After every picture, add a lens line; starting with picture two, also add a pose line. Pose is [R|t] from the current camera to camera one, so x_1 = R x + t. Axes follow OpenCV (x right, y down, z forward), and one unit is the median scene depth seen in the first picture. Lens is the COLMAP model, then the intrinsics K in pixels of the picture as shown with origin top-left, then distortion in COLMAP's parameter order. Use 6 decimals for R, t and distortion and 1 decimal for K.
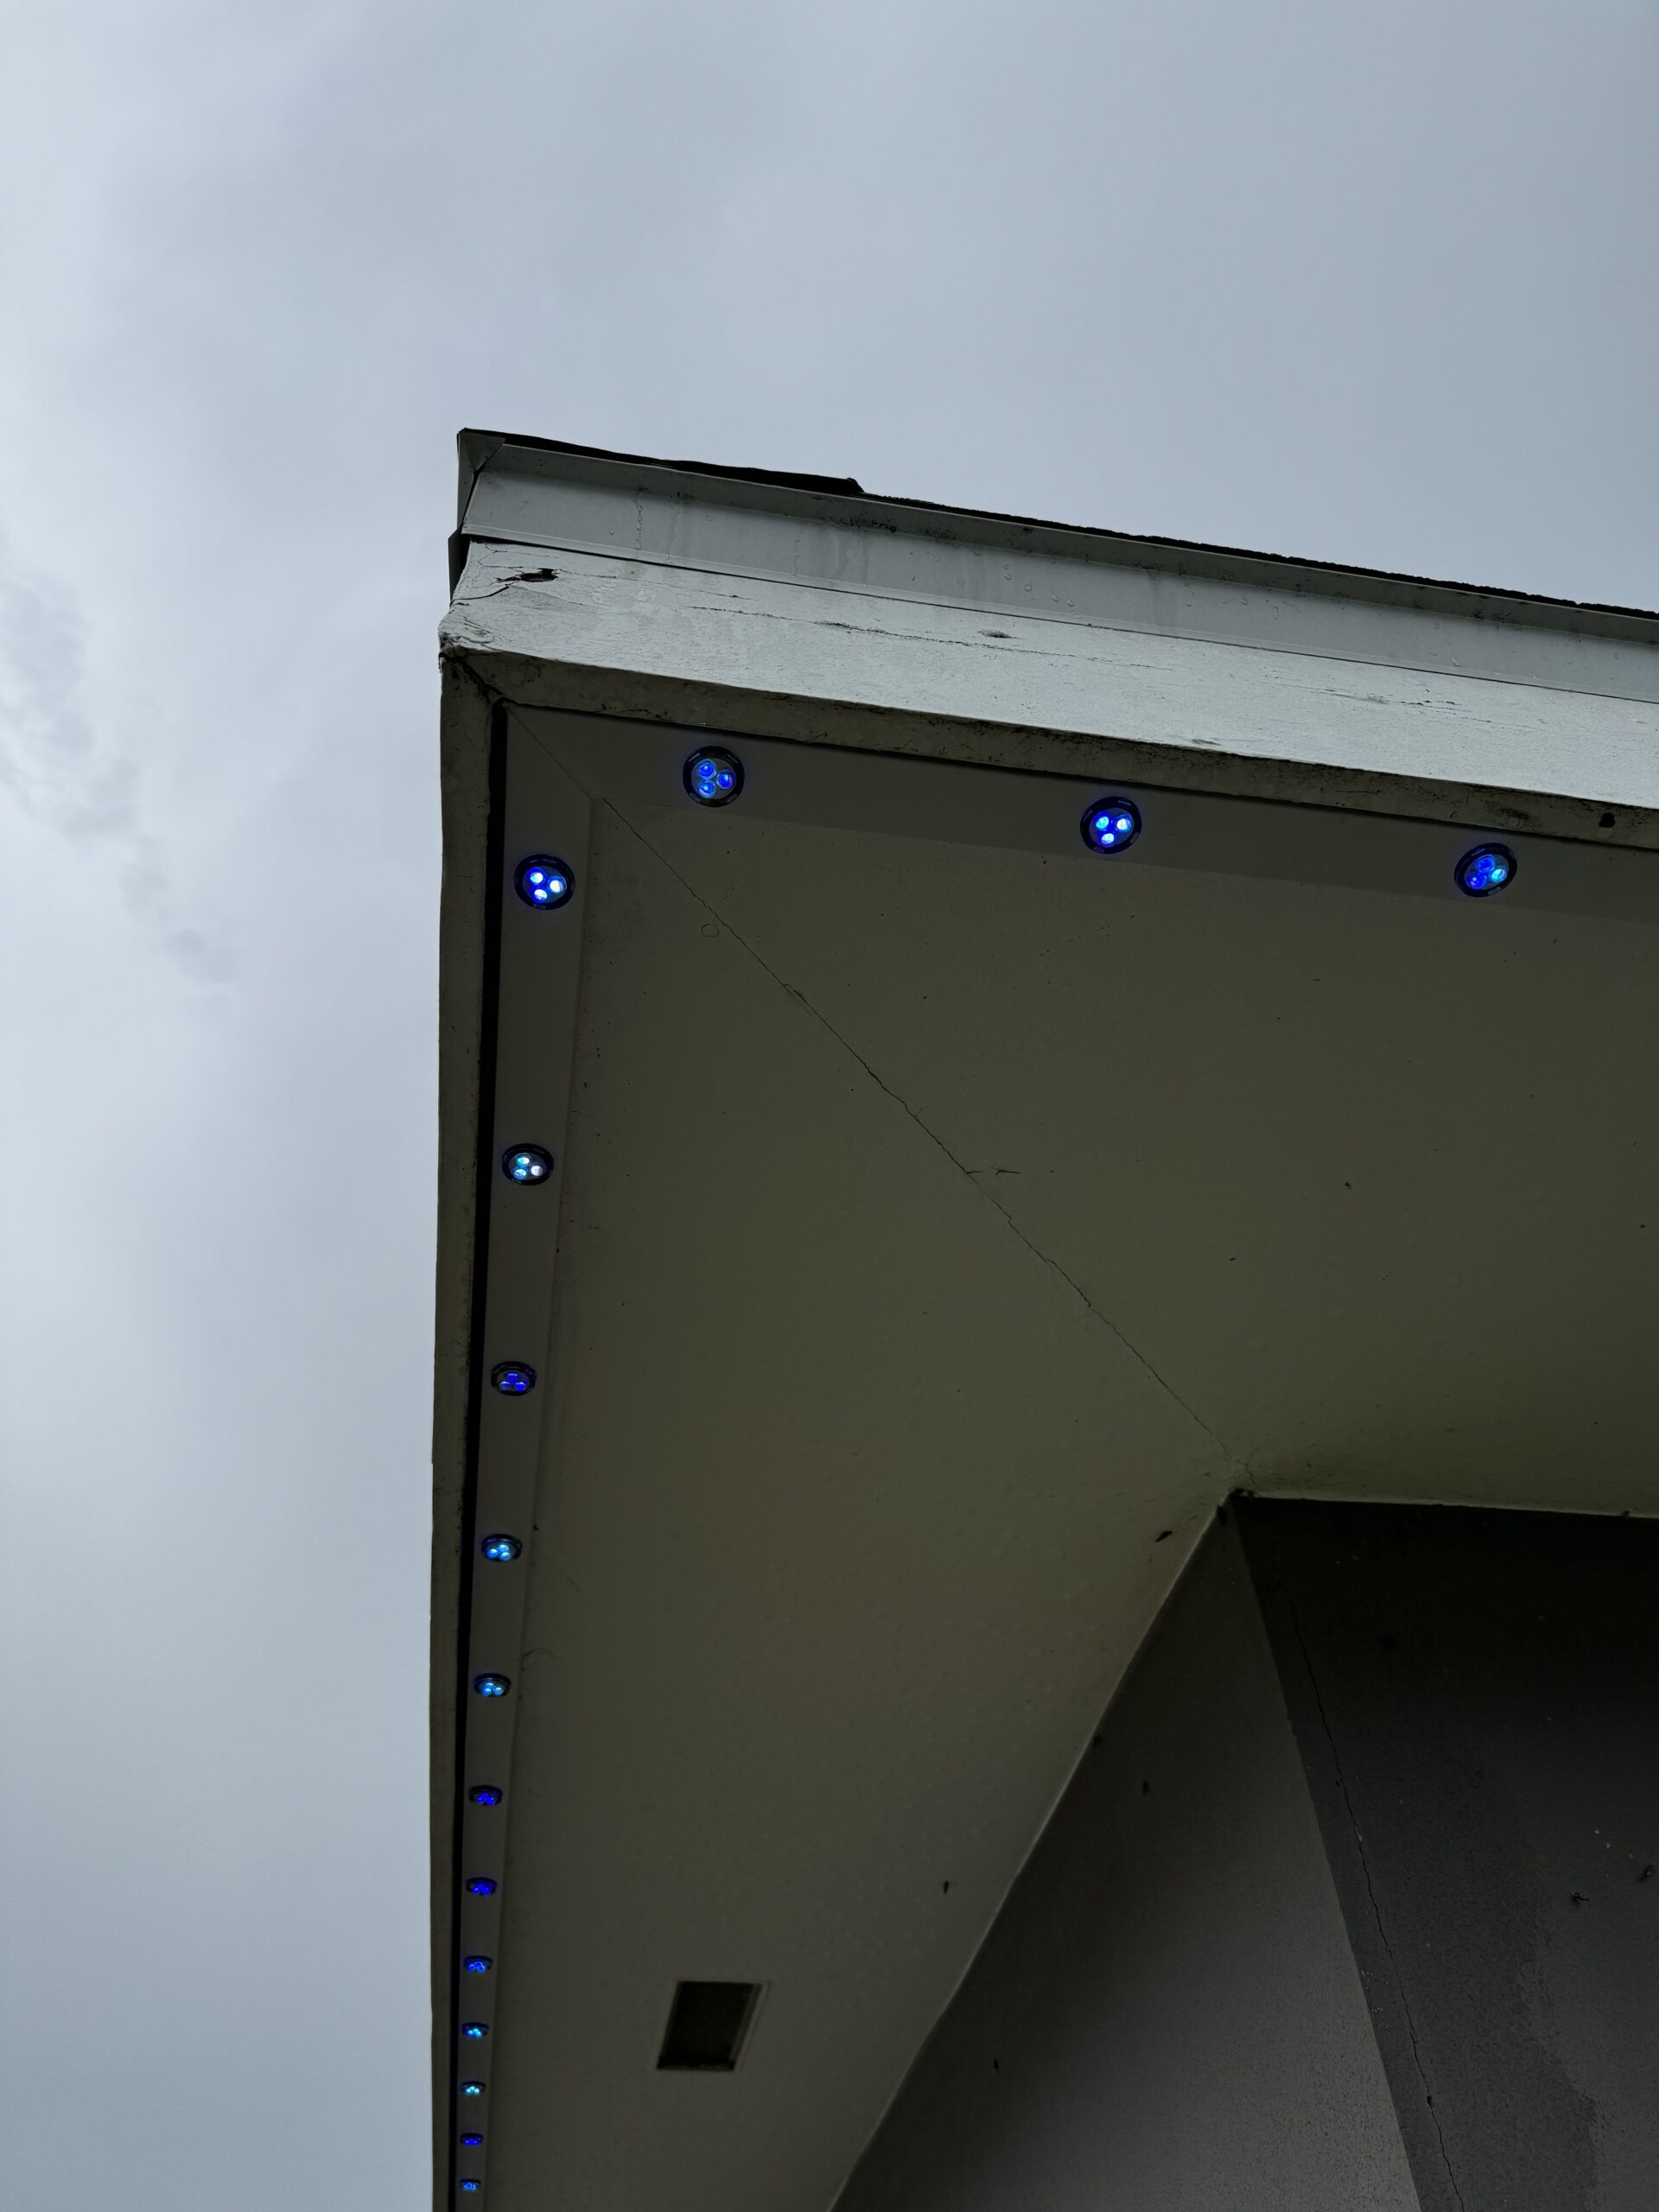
lens RADIAL K [[1570.7, 0, 836.9], [0, 1570.7, 1109.5], [0, 0, 1]] dist [0.085939, -0.074770]
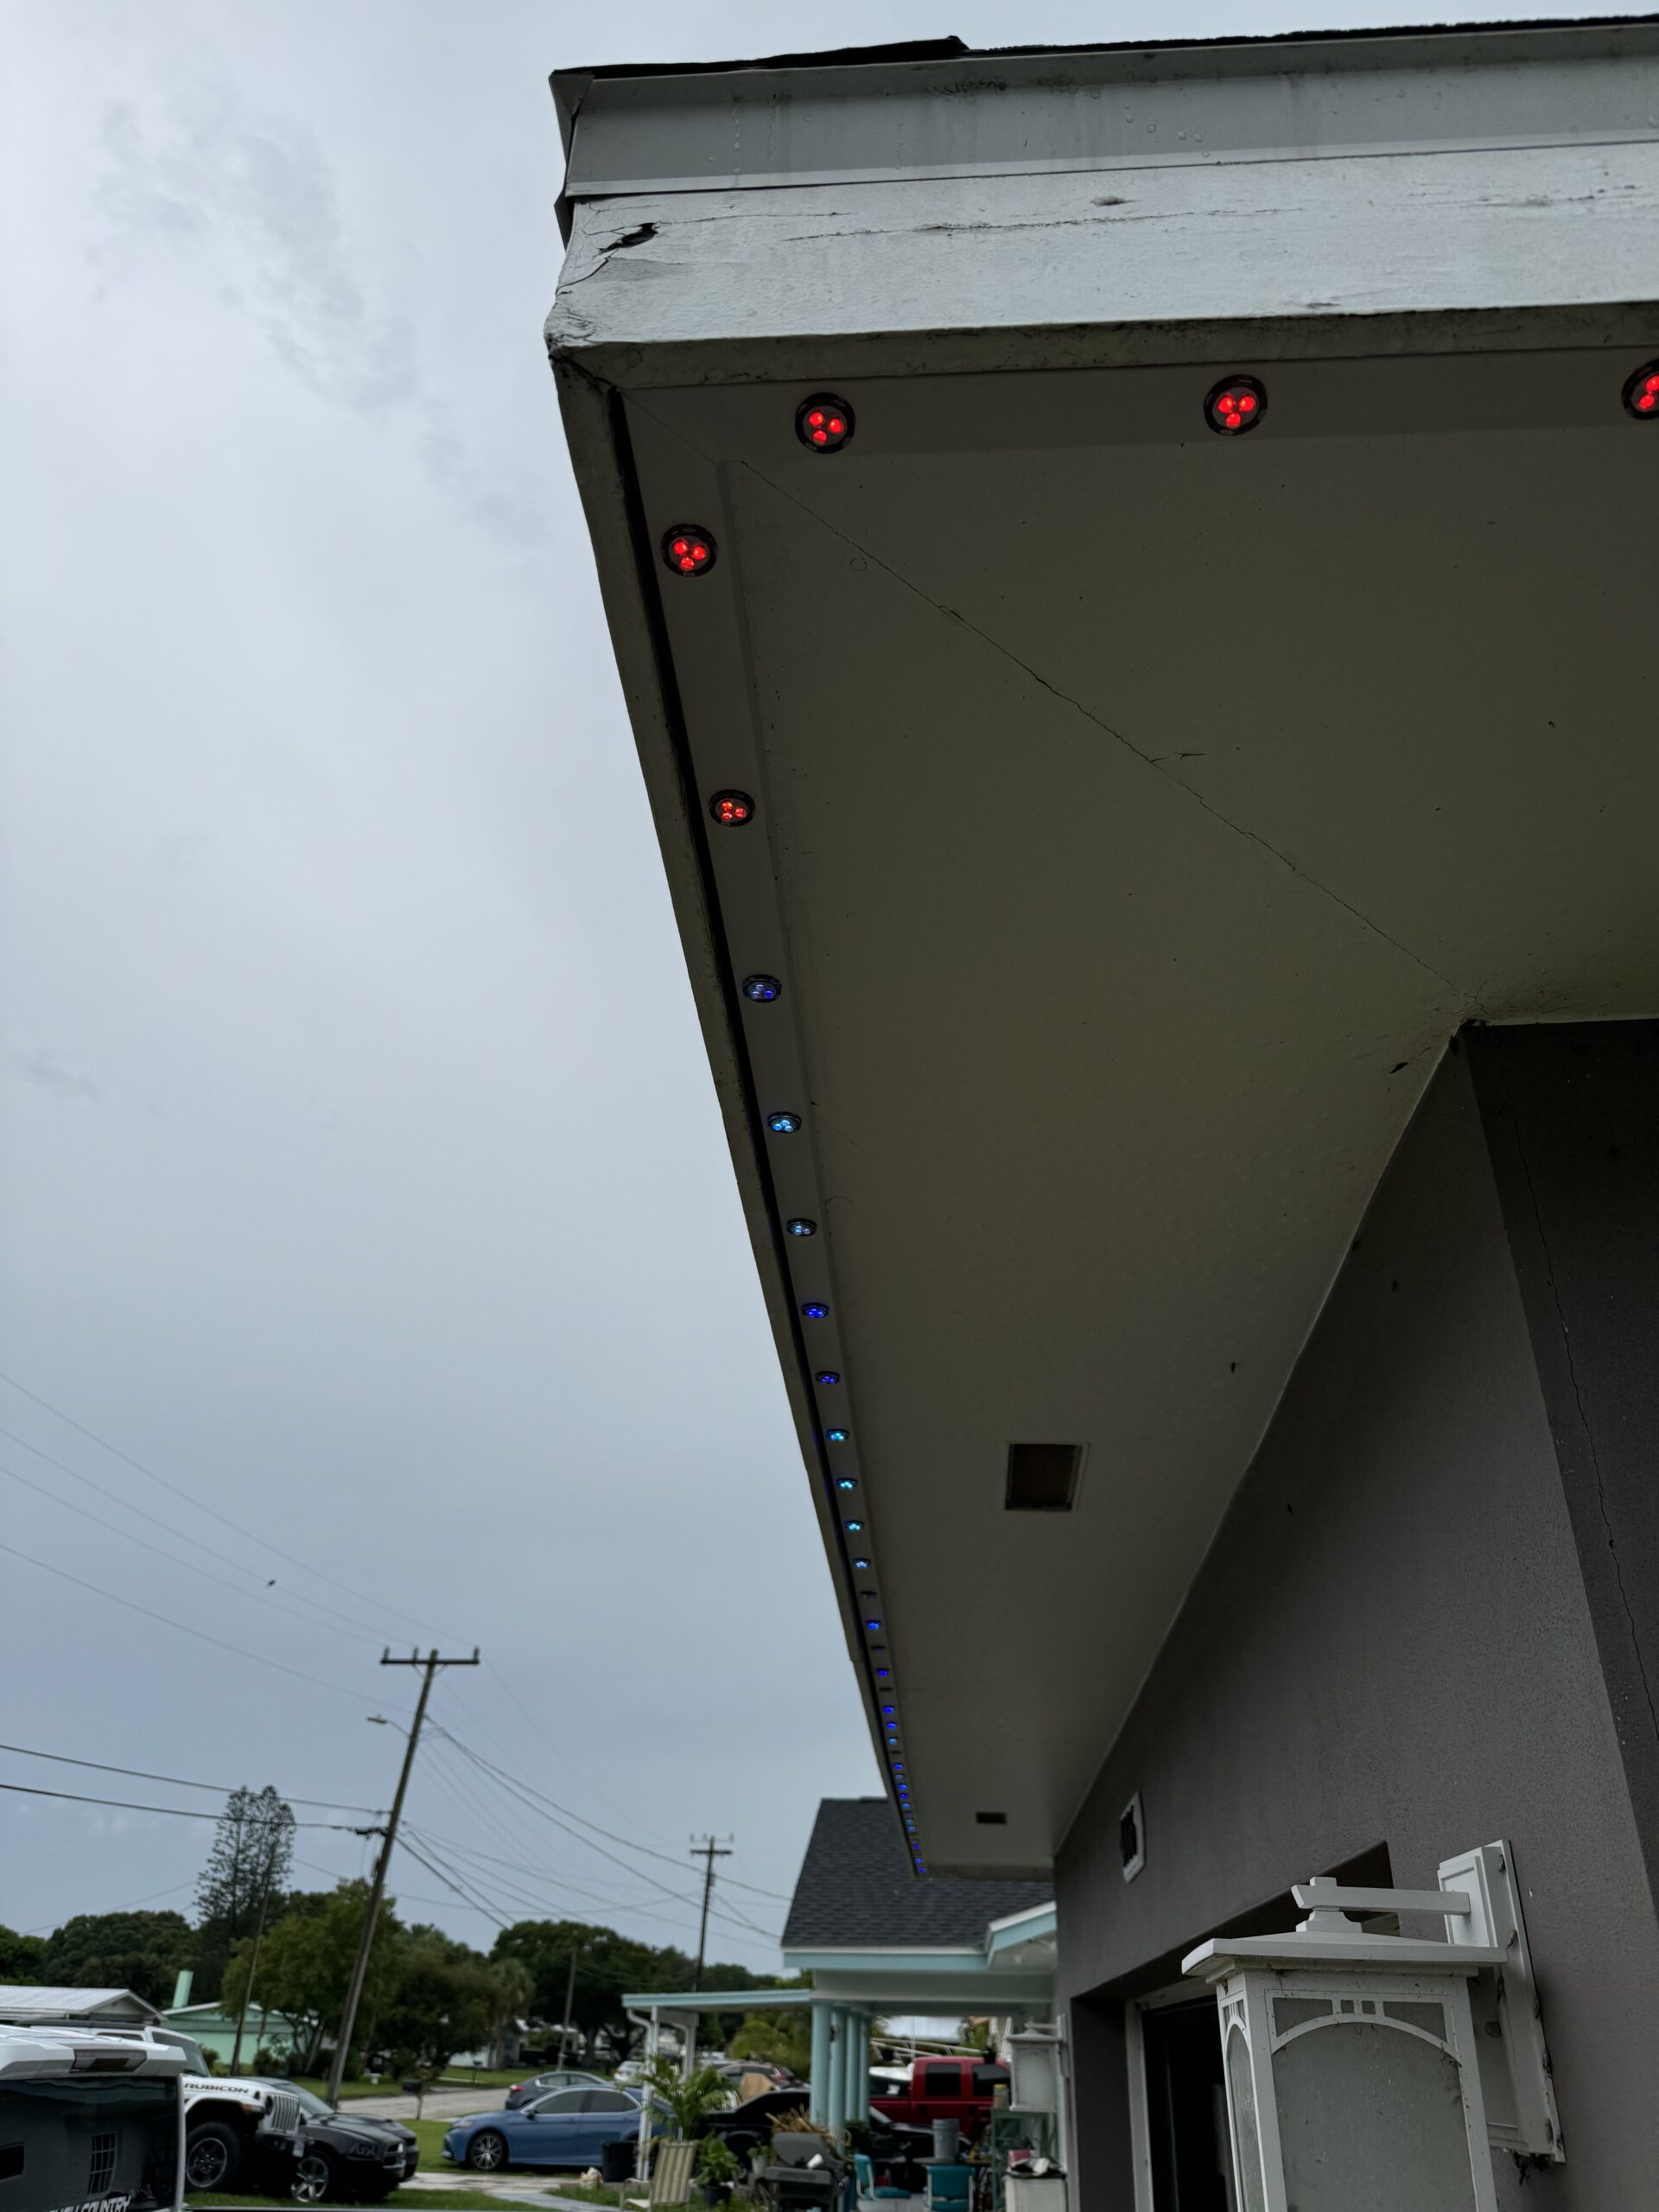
lens RADIAL K [[1576.7, 0, 833.4], [0, 1576.7, 1063.6], [0, 0, 1]] dist [0.058949, -0.072830]
pose [[0.973618, -0.072502, -0.216359, 0.108147], [0.127698, 0.958920, 0.253308, -0.067025], [0.189105, -0.274254, 0.942881, -0.075384]]
